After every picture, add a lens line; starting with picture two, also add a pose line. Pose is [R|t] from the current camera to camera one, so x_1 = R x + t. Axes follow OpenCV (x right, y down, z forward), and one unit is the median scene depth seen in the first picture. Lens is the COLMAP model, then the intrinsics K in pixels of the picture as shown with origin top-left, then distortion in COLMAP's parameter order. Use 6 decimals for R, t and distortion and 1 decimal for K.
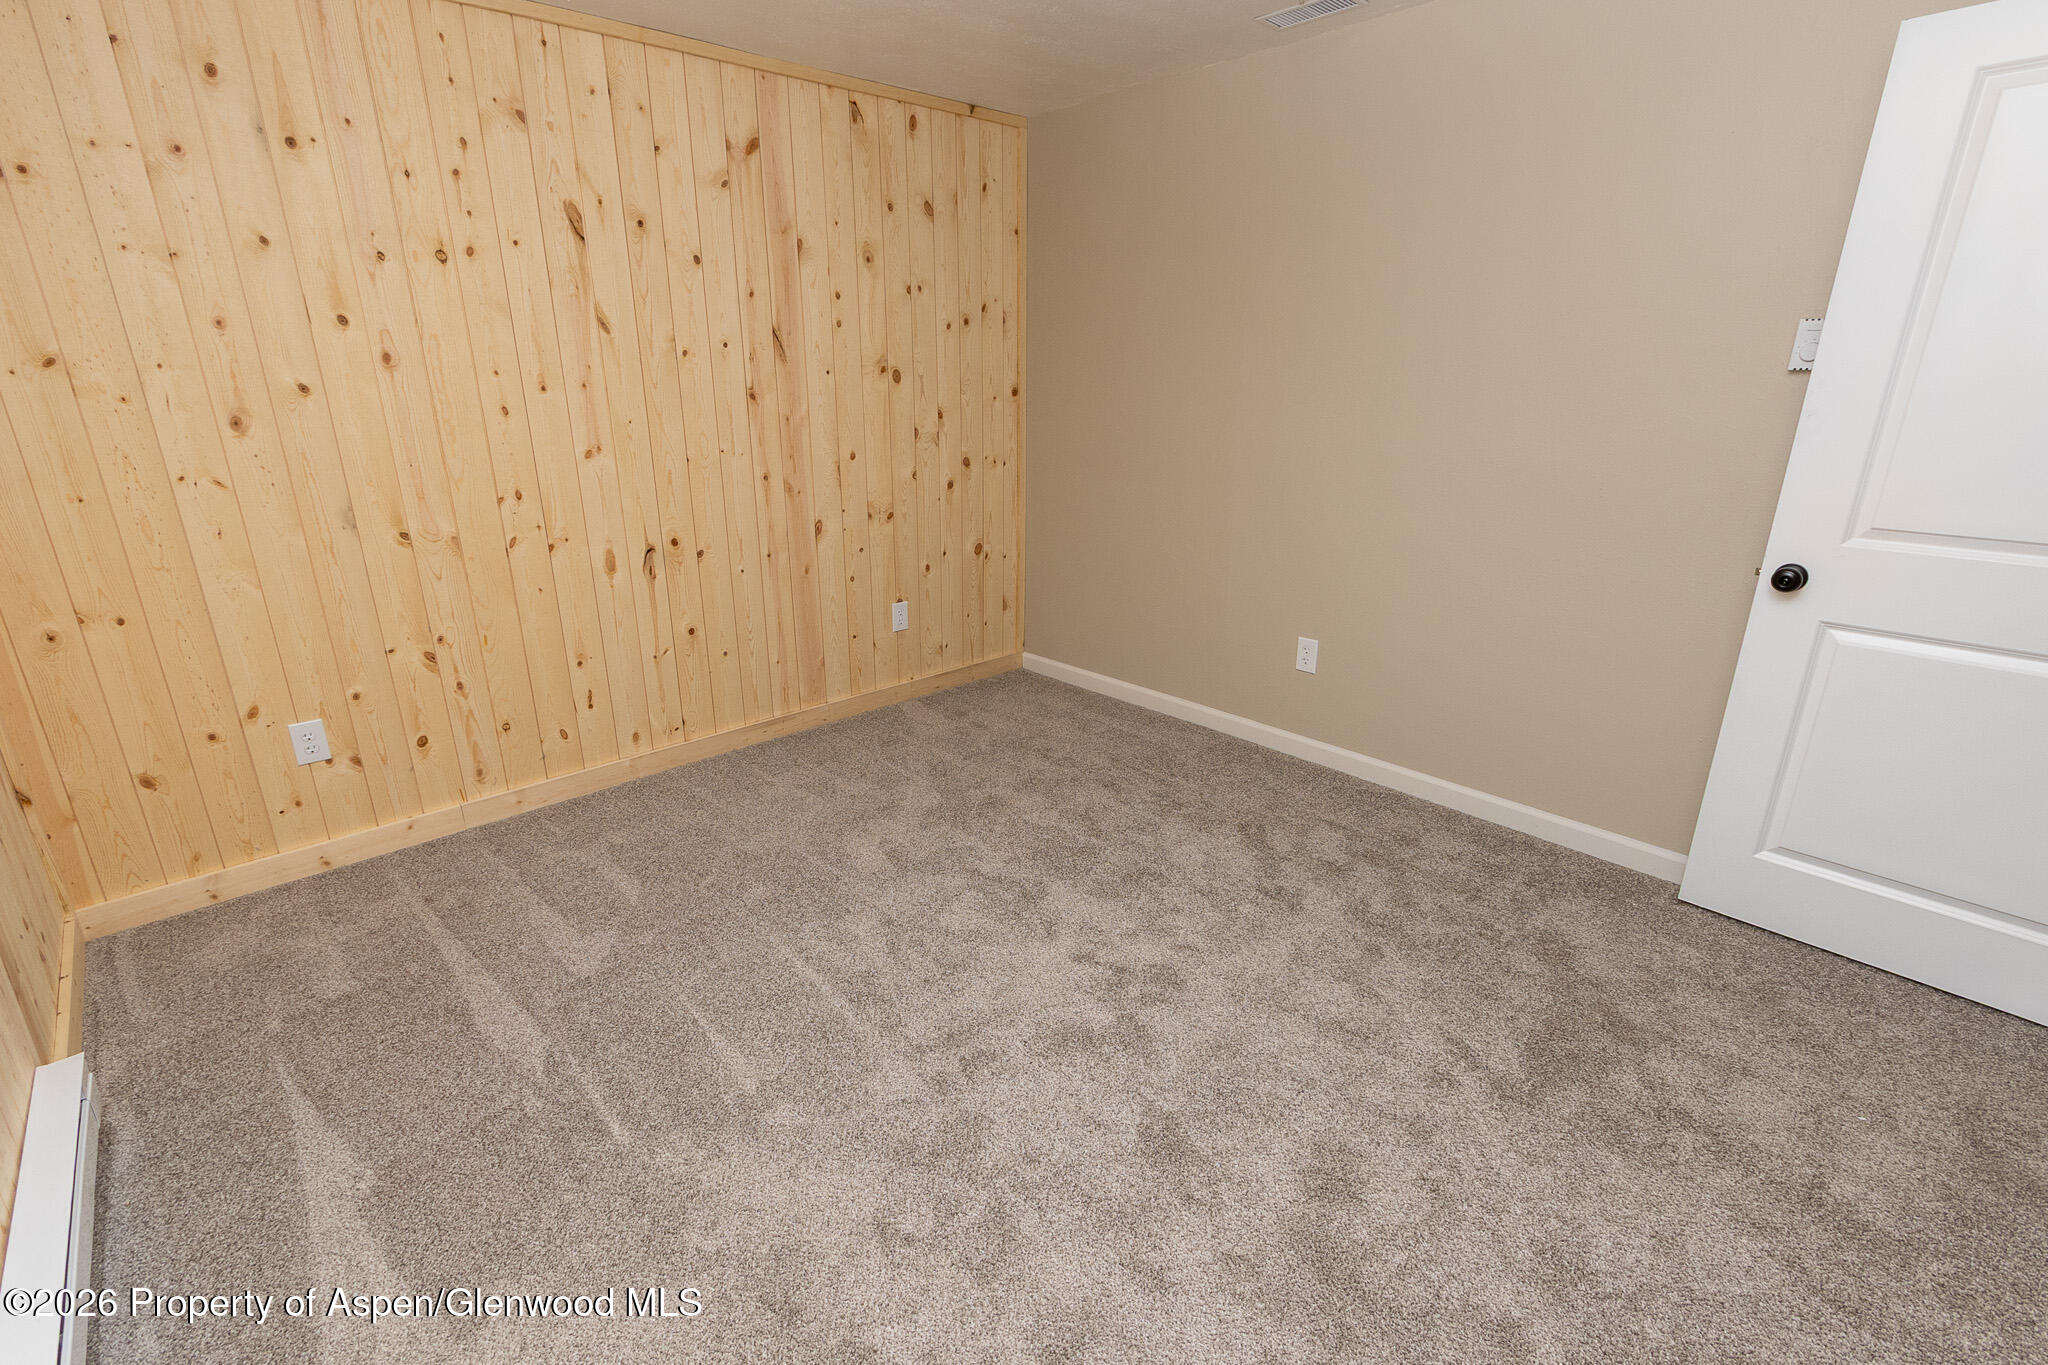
lens RADIAL K [[921.3, 0, 1026.1], [0, 921.3, 679.9], [0, 0, 1]] dist [-0.000648, -0.001795]
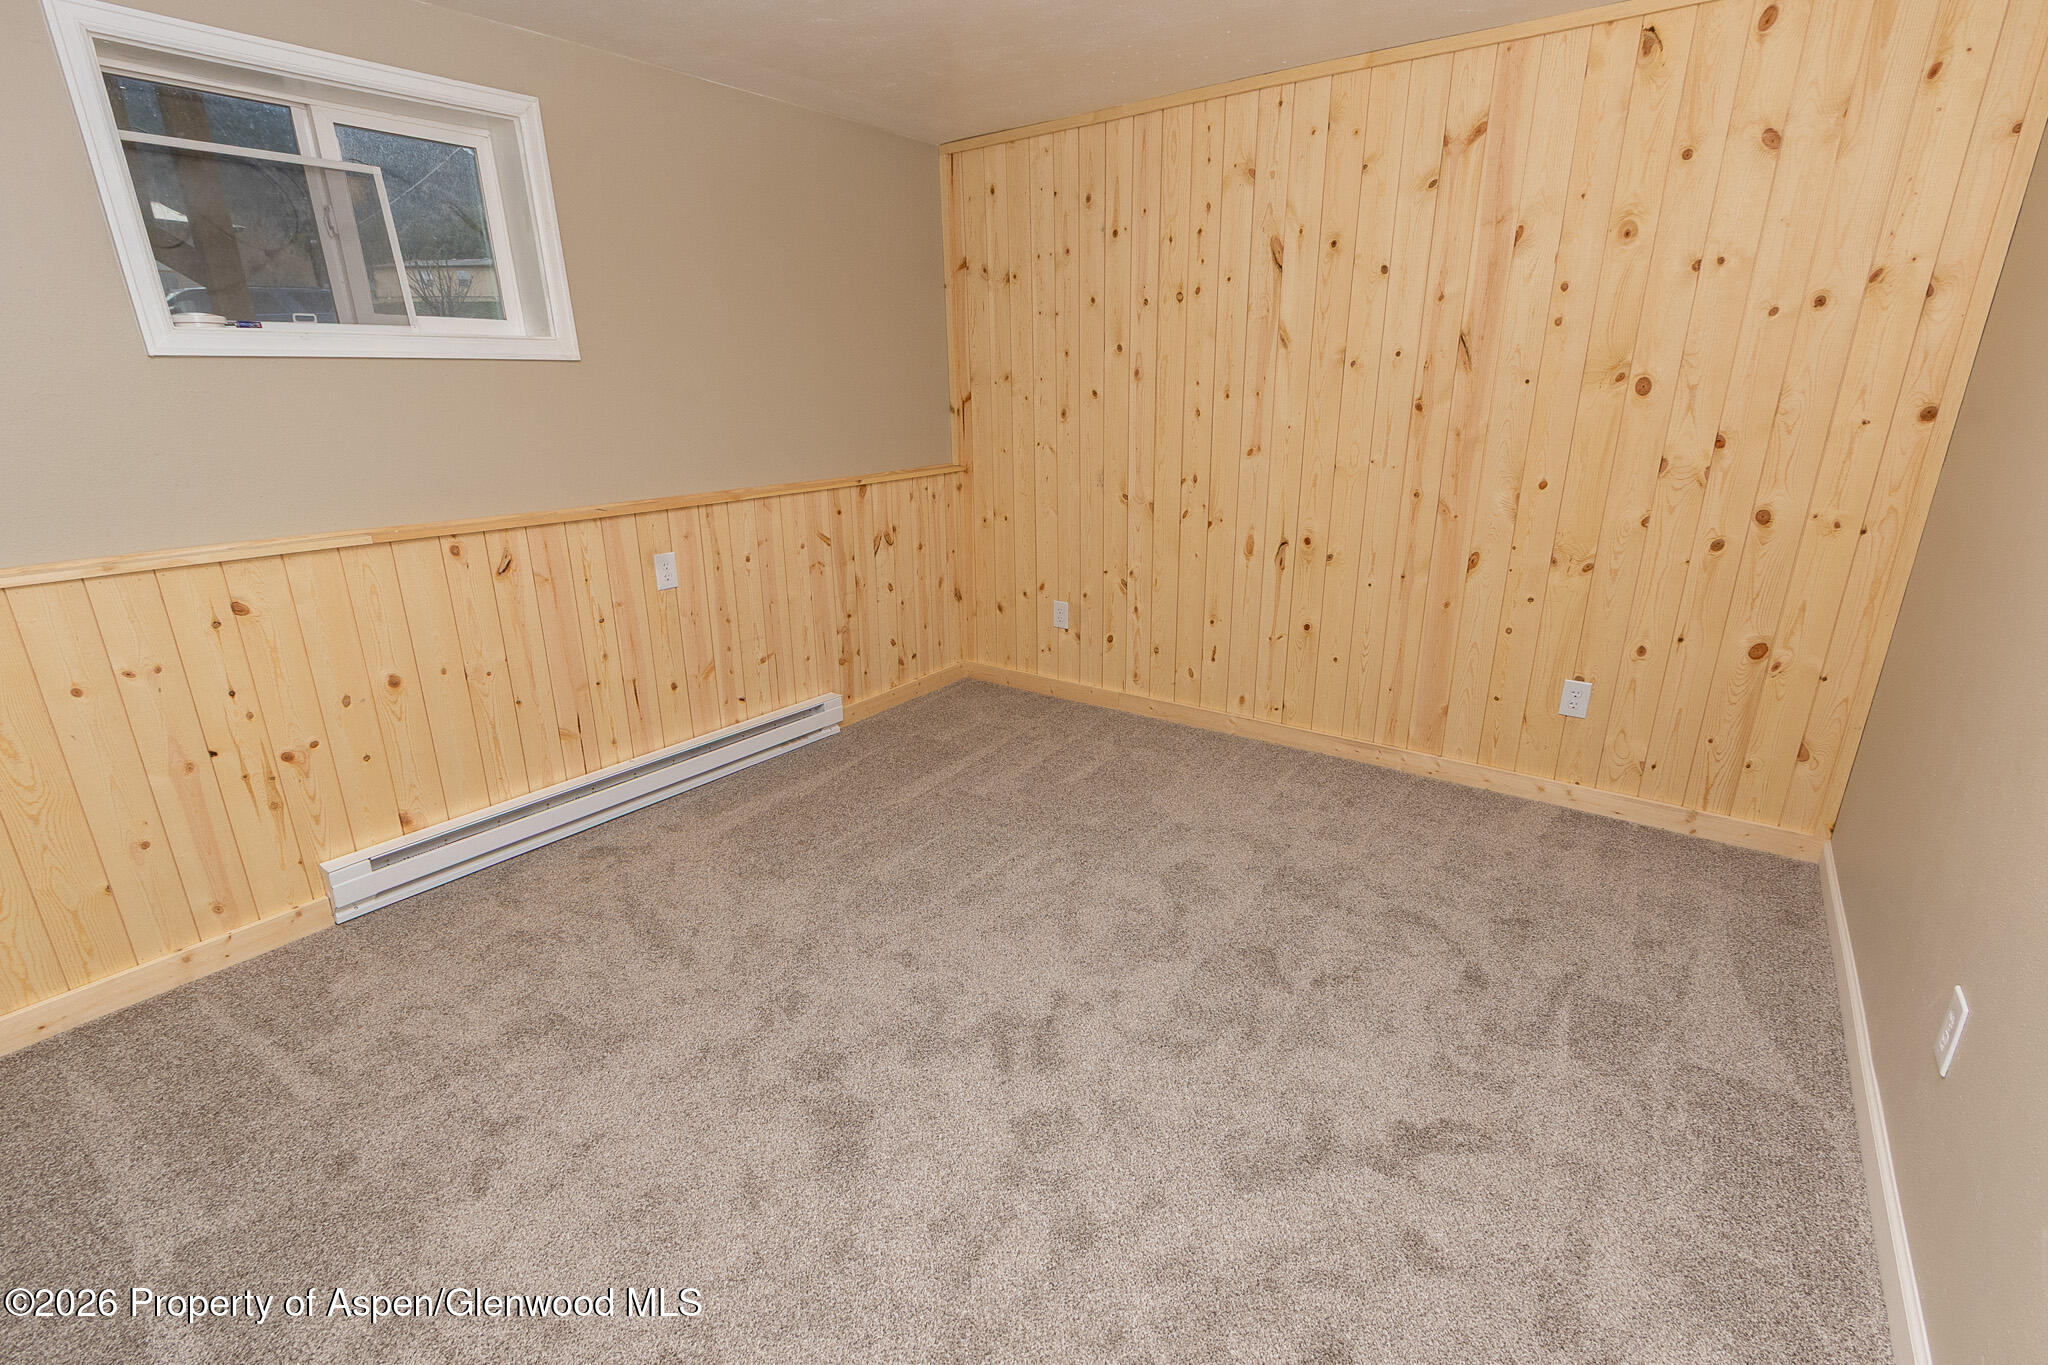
lens RADIAL K [[921.3, 0, 1031.3], [0, 921.3, 684.8], [0, 0, 1]] dist [-0.000648, -0.001795]
pose [[0.187947, 0.310985, -0.931646, 0.626350], [-0.301606, 0.920994, 0.246584, -0.168544], [0.934724, 0.234645, 0.266893, 0.470506]]
